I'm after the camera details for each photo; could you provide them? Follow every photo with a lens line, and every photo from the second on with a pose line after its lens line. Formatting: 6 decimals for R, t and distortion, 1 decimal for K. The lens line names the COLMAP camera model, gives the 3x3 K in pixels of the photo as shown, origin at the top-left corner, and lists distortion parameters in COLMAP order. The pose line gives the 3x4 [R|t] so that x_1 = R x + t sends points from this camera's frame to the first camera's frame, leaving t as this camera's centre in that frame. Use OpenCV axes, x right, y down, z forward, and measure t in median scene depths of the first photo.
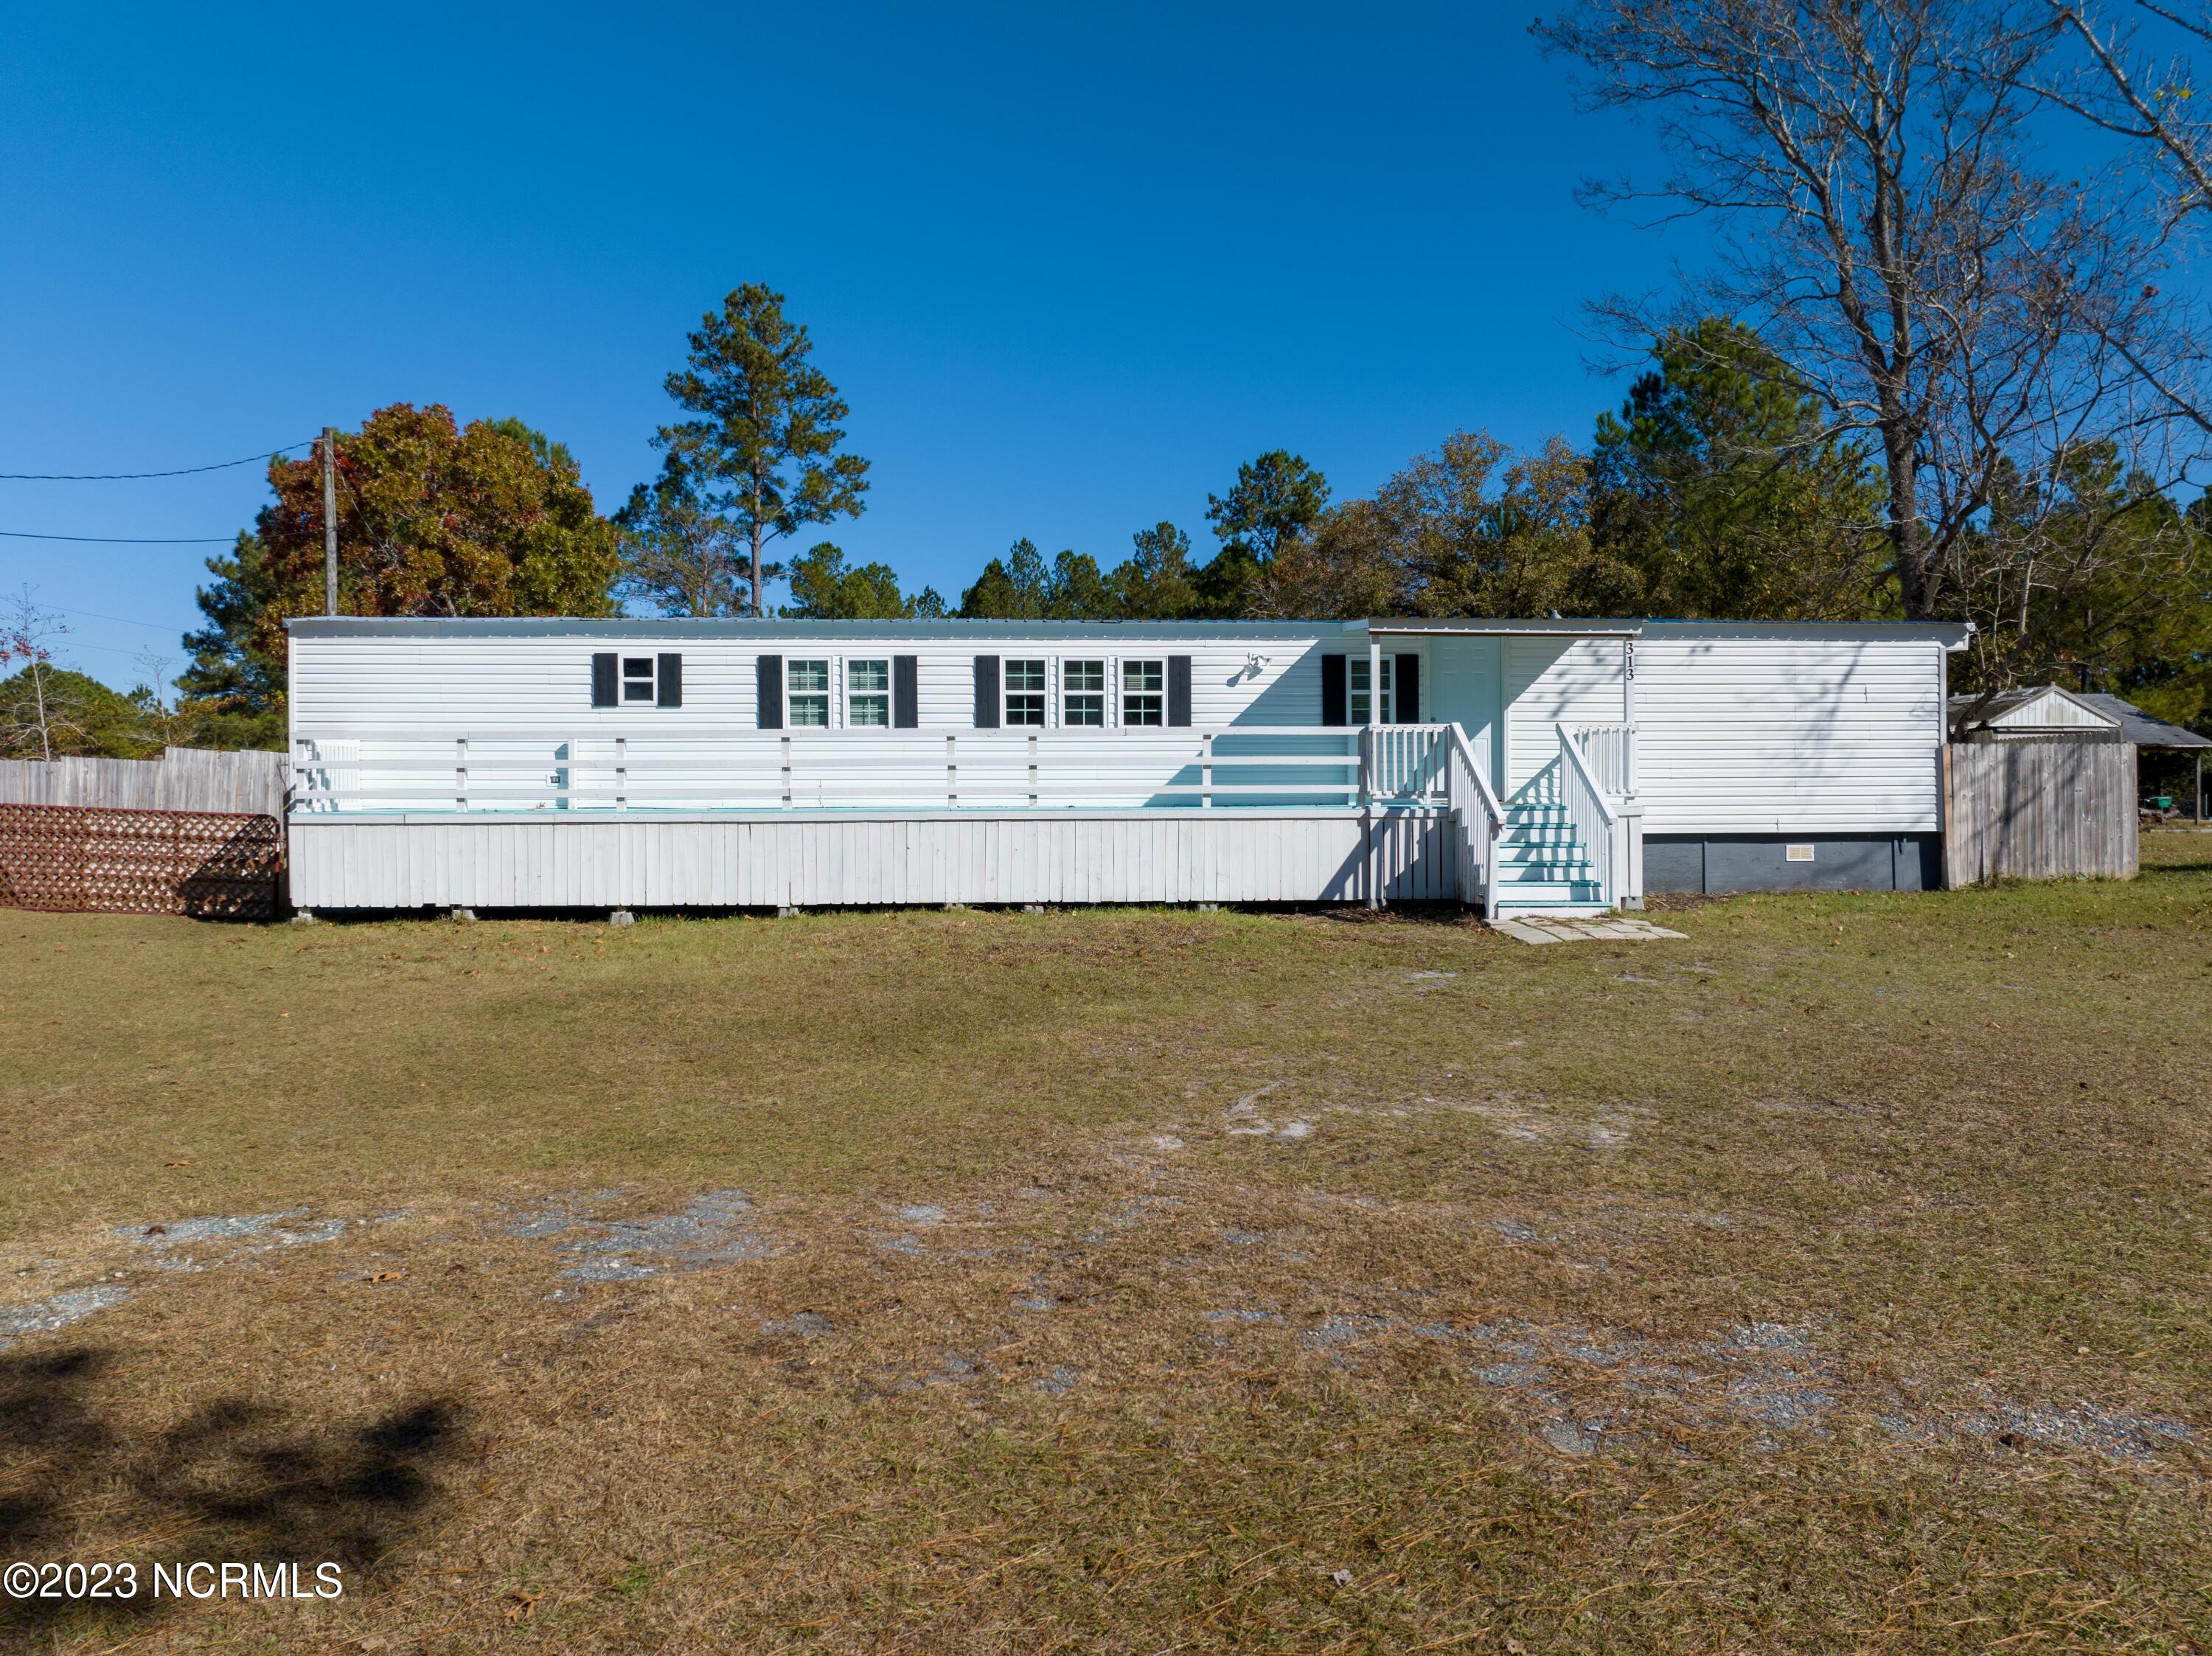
lens RADIAL K [[1559.5, 0, 1106.0], [0, 1559.5, 828.0], [0, 0, 1]] dist [-0.026080, -0.000219]
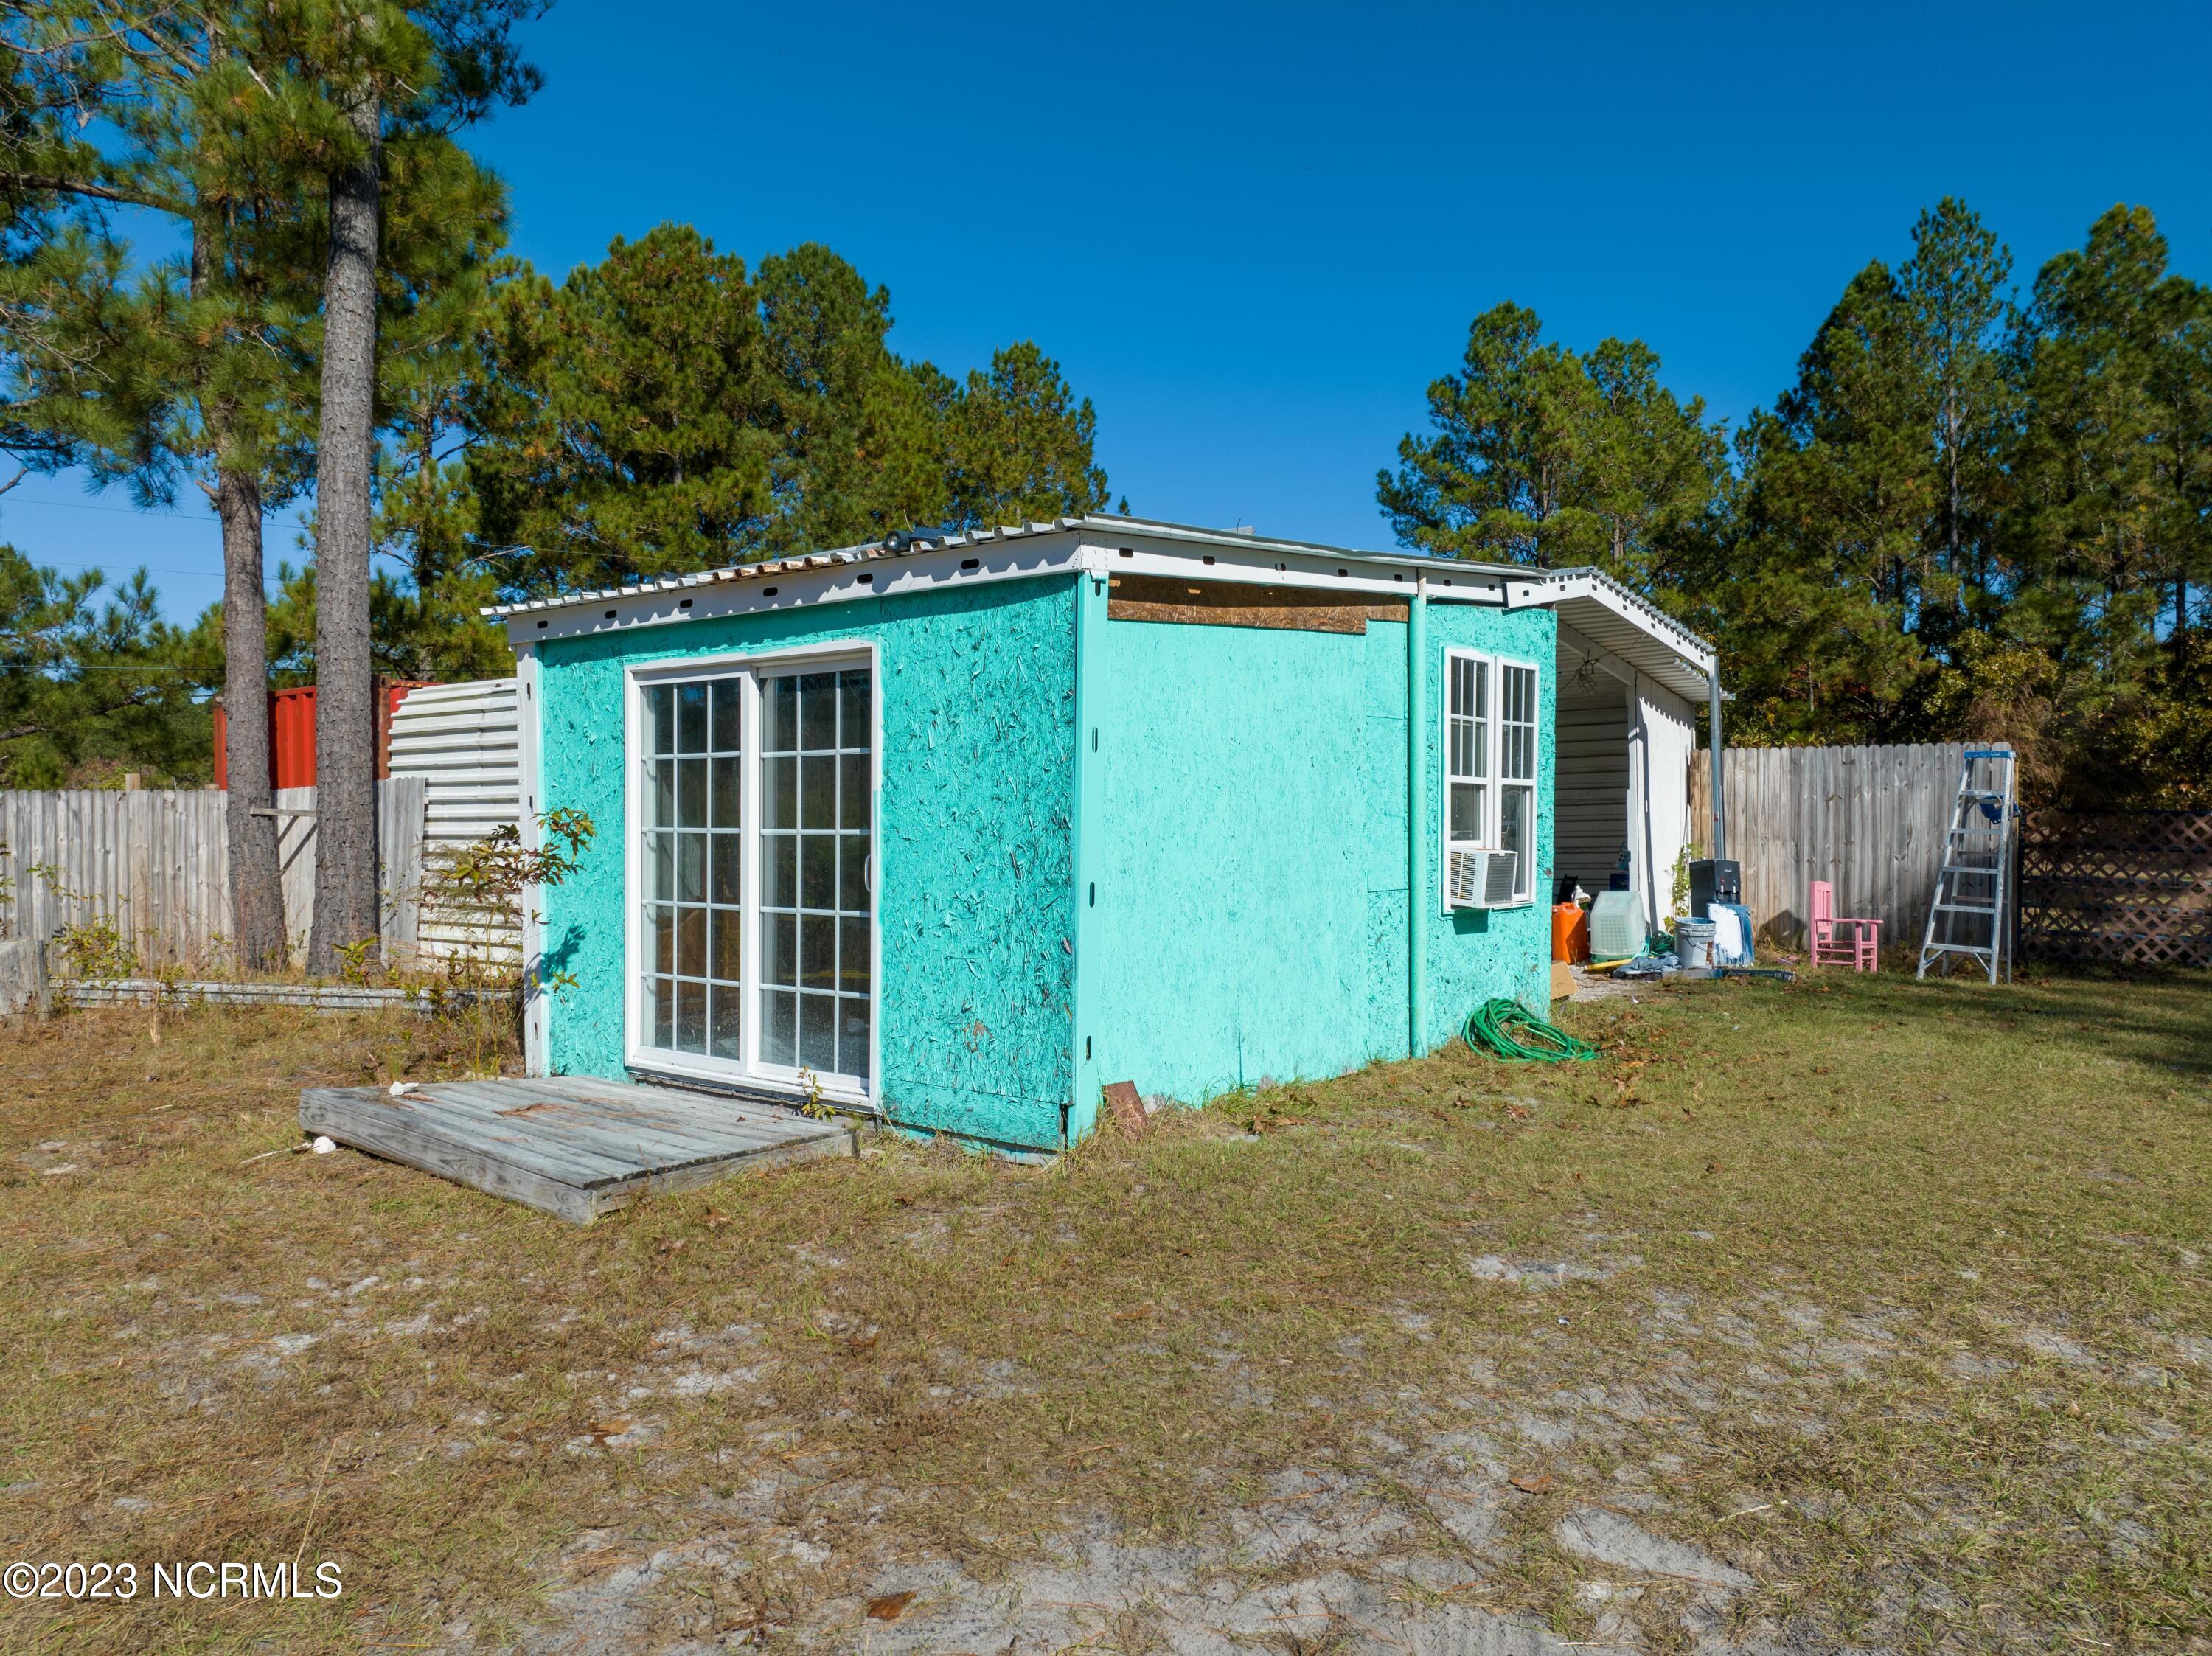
lens RADIAL K [[1559.5, 0, 1106.0], [0, 1559.5, 828.0], [0, 0, 1]] dist [-0.026080, -0.000219]
pose [[0.838463, 0.006108, -0.544924, -0.086186], [-0.004573, 0.999981, 0.004173, -0.101002], [0.544939, -0.001007, 0.838475, 2.872959]]
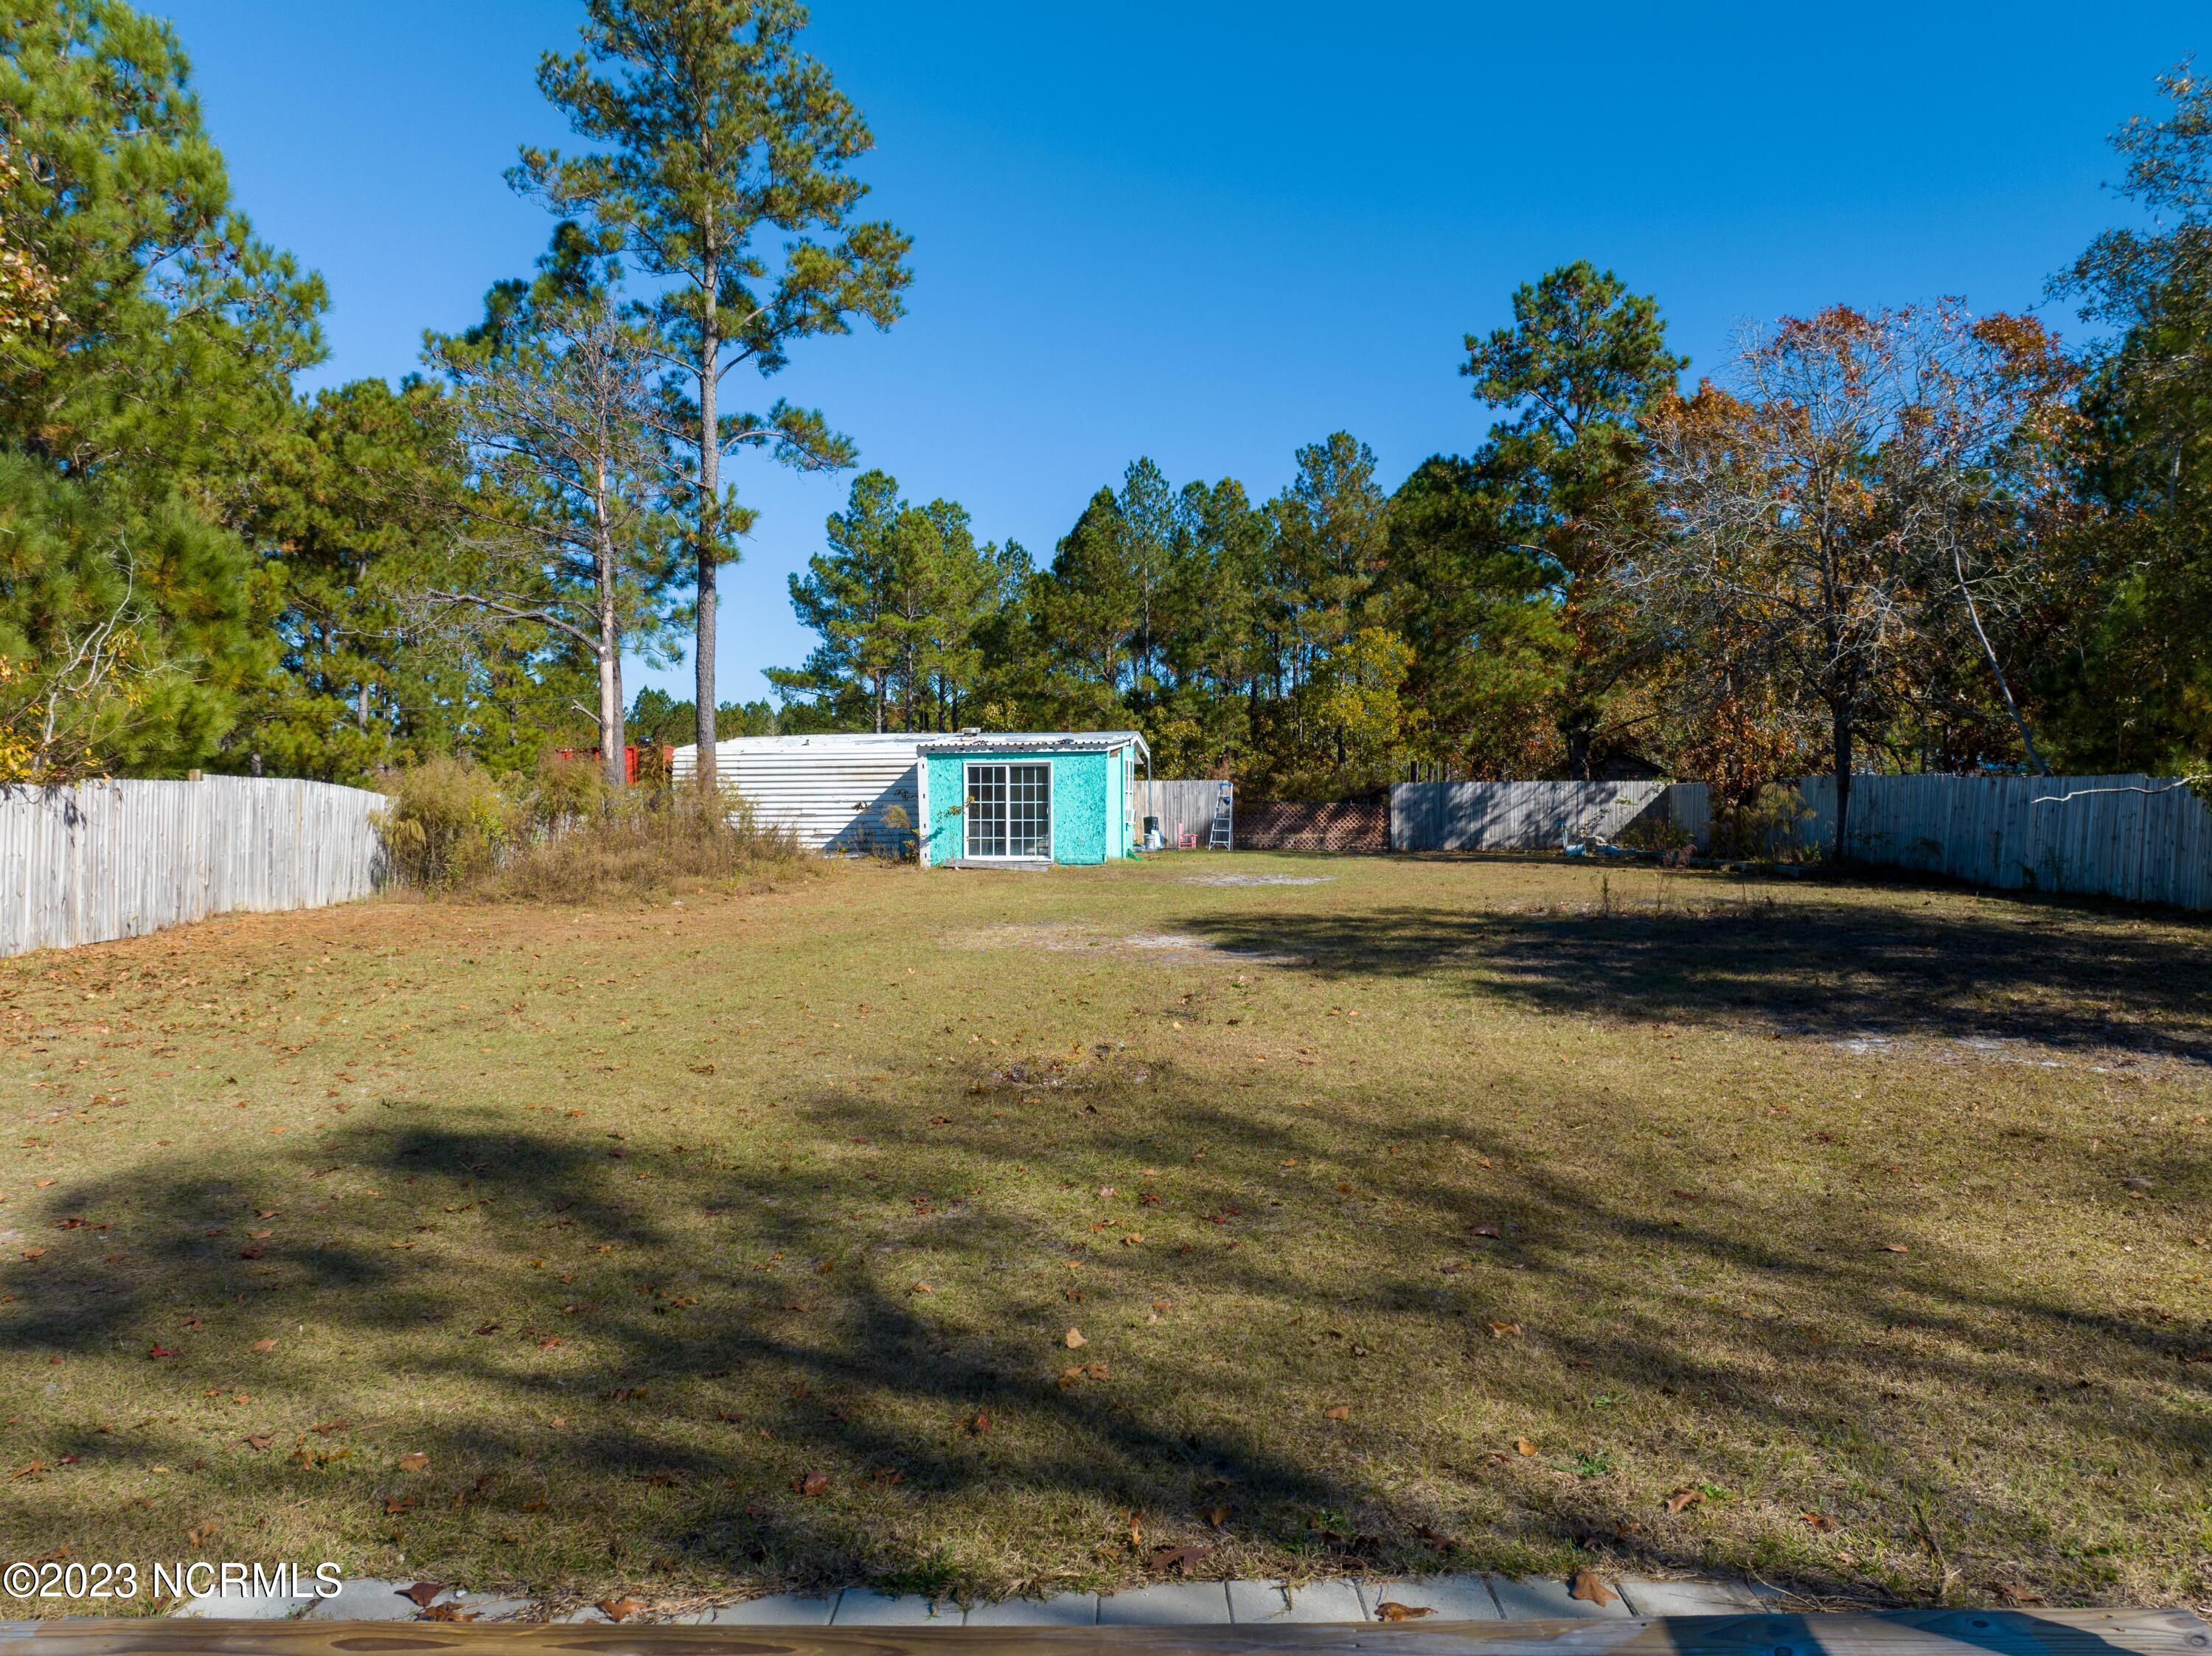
lens RADIAL K [[1559.5, 0, 1106.0], [0, 1559.5, 828.0], [0, 0, 1]] dist [-0.026080, -0.000219]
pose [[0.998708, -0.000593, -0.050823, -0.181267], [0.000509, 0.999998, -0.001669, -0.067878], [0.050824, 0.001641, 0.998706, 1.493639]]
